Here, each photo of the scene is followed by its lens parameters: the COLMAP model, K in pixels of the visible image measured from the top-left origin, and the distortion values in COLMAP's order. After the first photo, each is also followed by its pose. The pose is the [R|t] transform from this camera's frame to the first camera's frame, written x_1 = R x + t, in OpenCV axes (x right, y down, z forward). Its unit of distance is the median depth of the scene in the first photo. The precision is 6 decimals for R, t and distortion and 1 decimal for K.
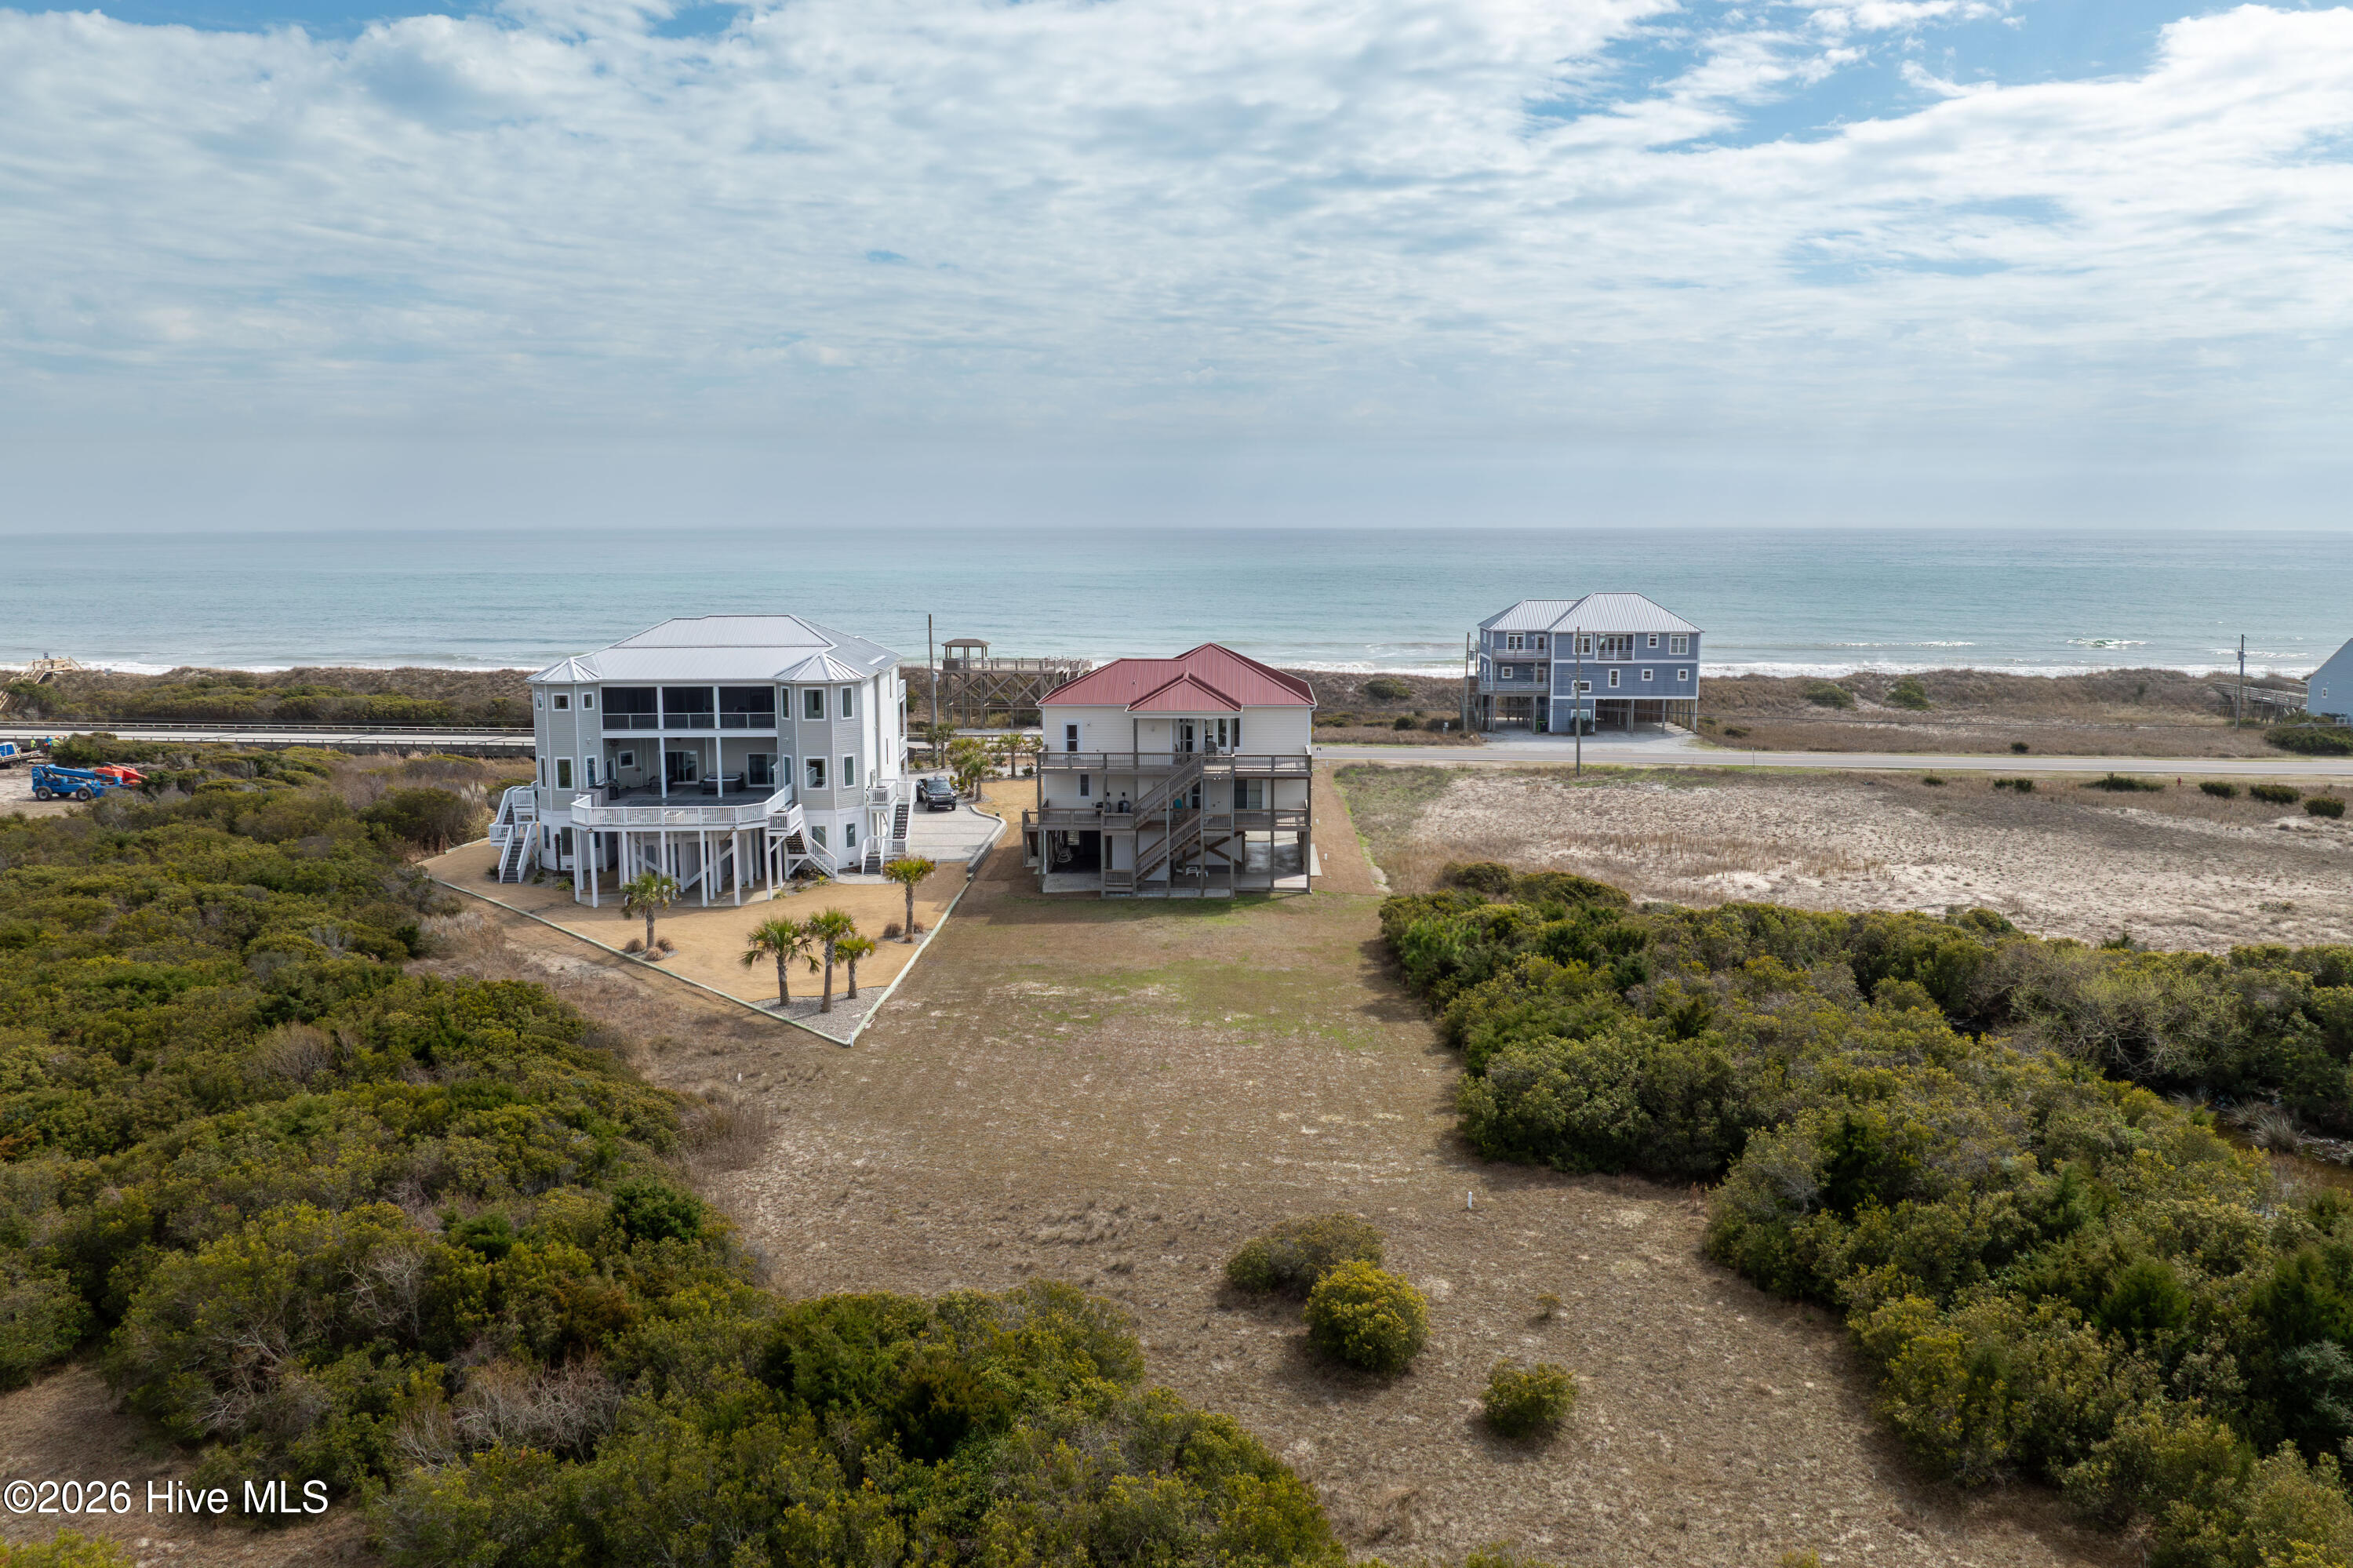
lens RADIAL K [[1687.4, 0, 1162.1], [0, 1687.4, 785.8], [0, 0, 1]] dist [-0.056669, 0.023709]
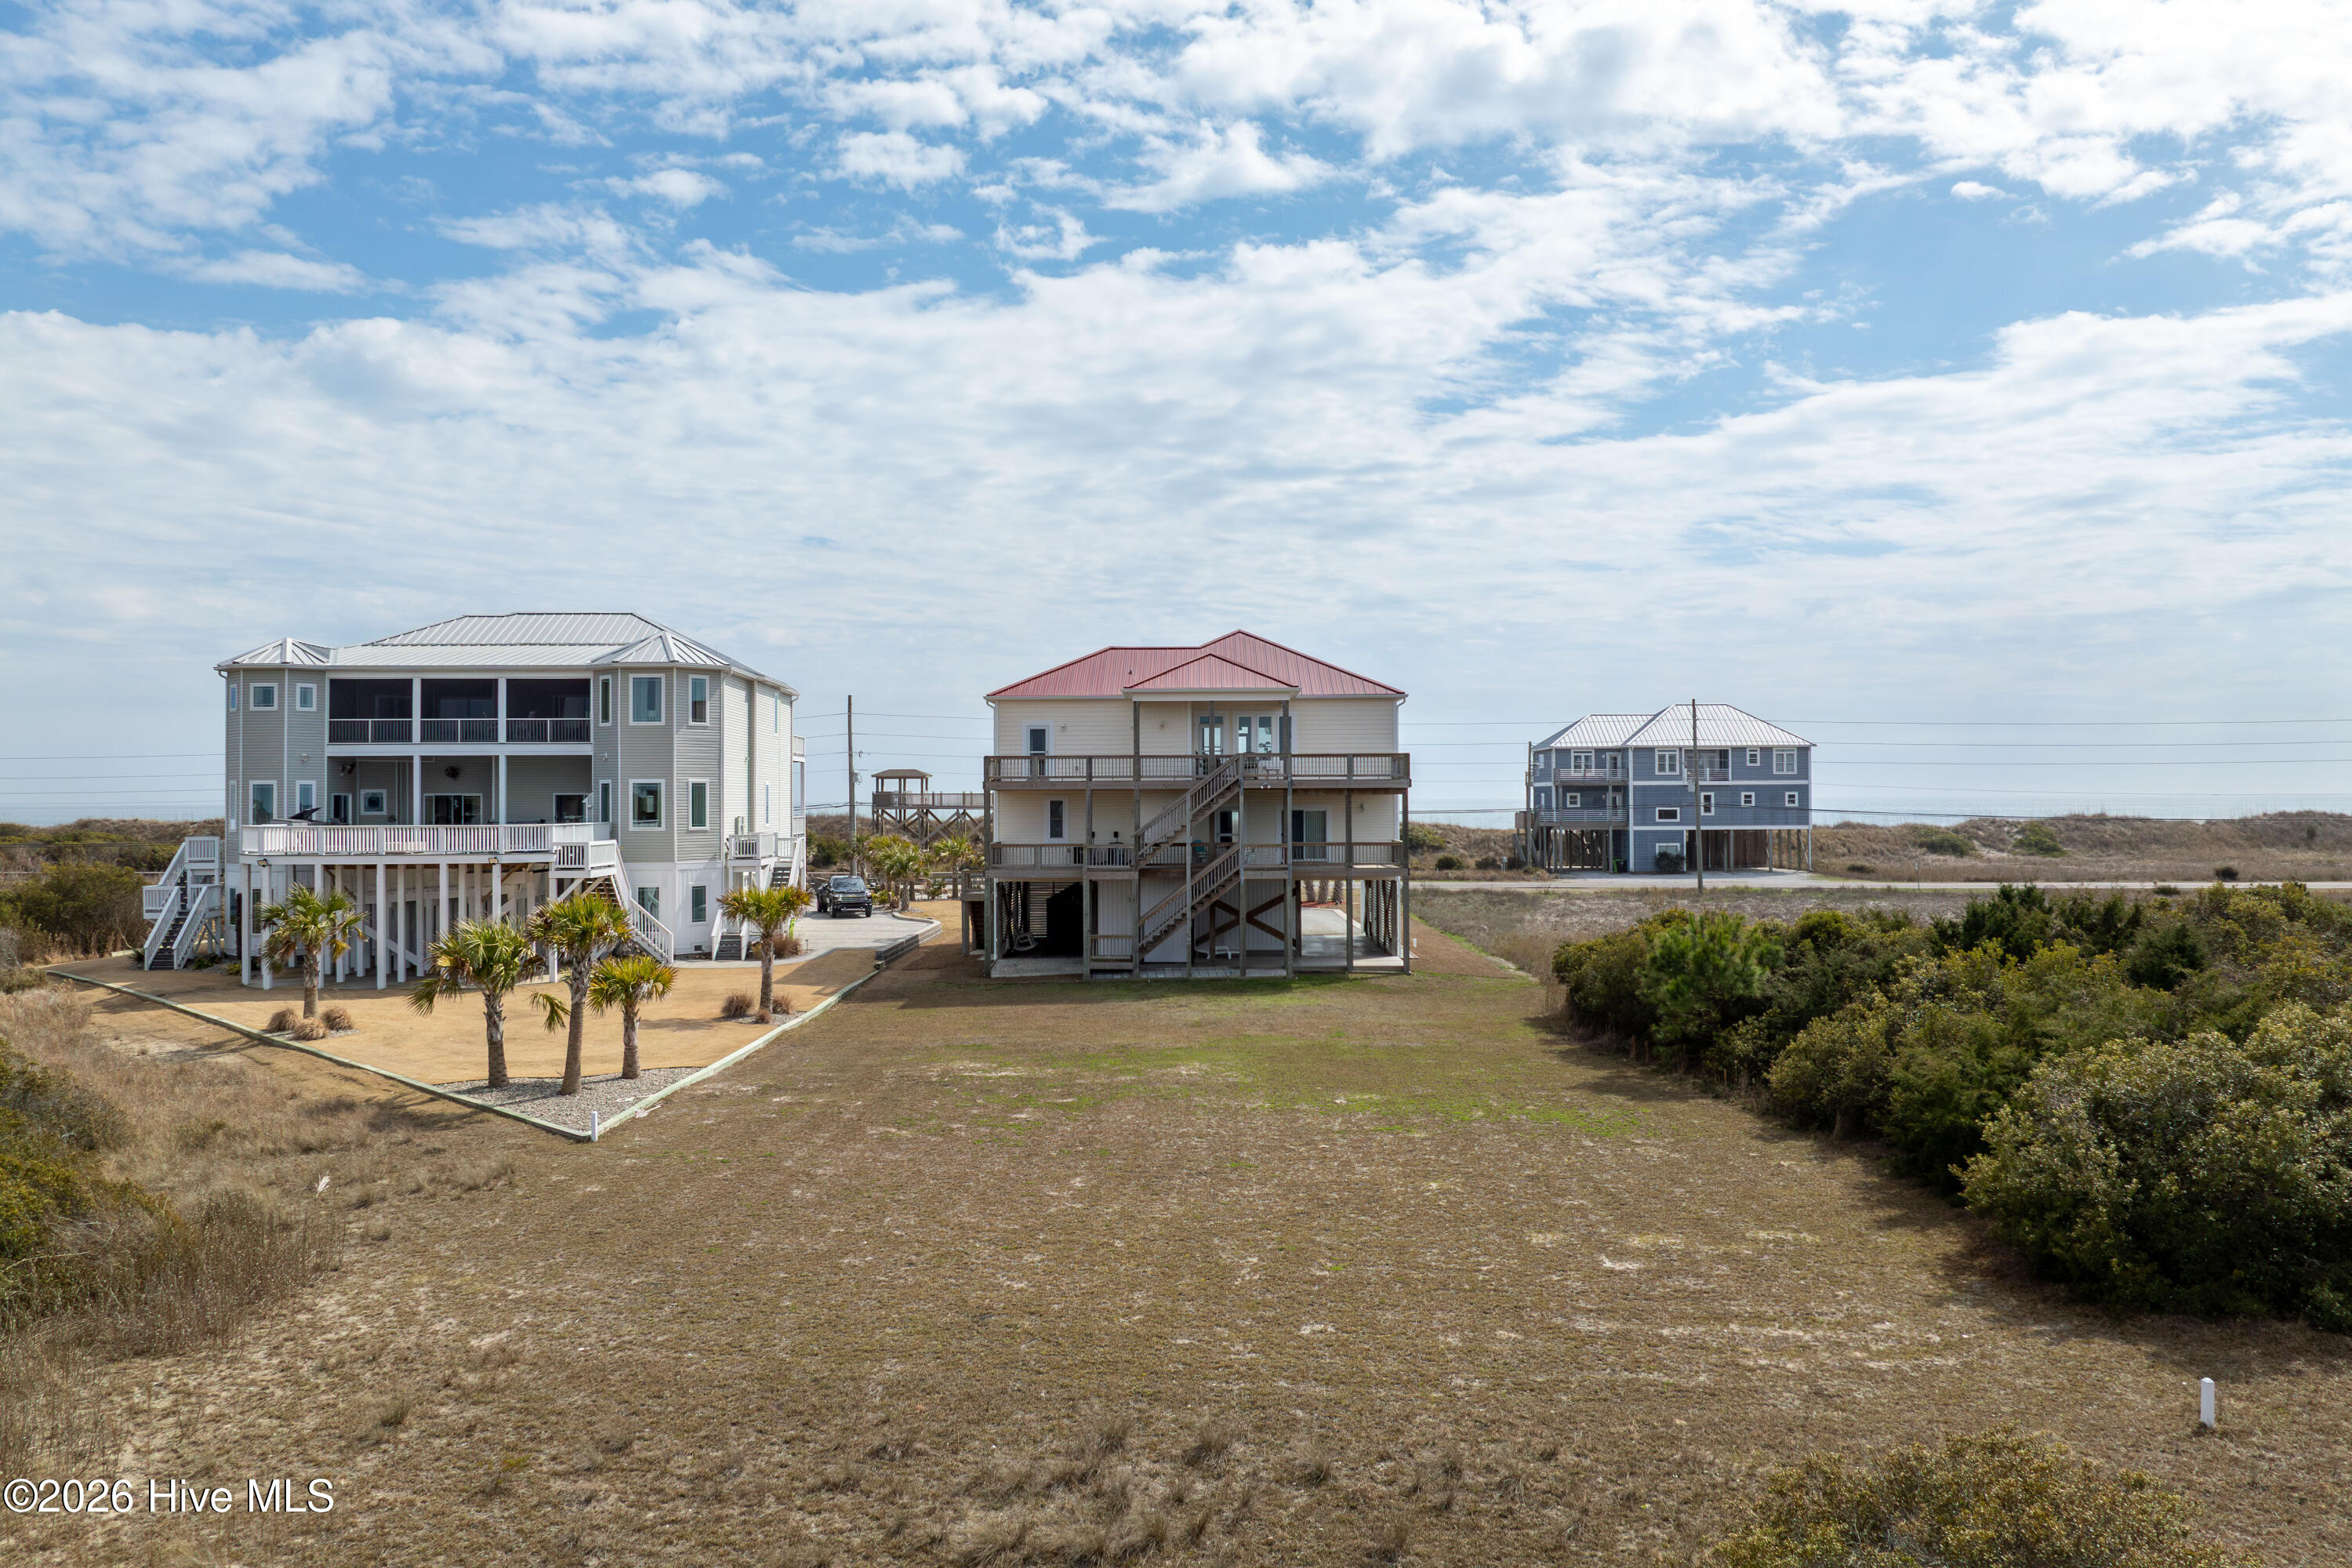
lens RADIAL K [[1686.6, 0, 1161.6], [0, 1686.6, 785.8], [0, 0, 1]] dist [-0.056669, 0.023709]
pose [[0.999654, -0.003241, 0.026113, -0.022060], [0.007485, 0.986413, -0.164115, 0.094329], [-0.025226, 0.164254, 0.986096, 0.349549]]
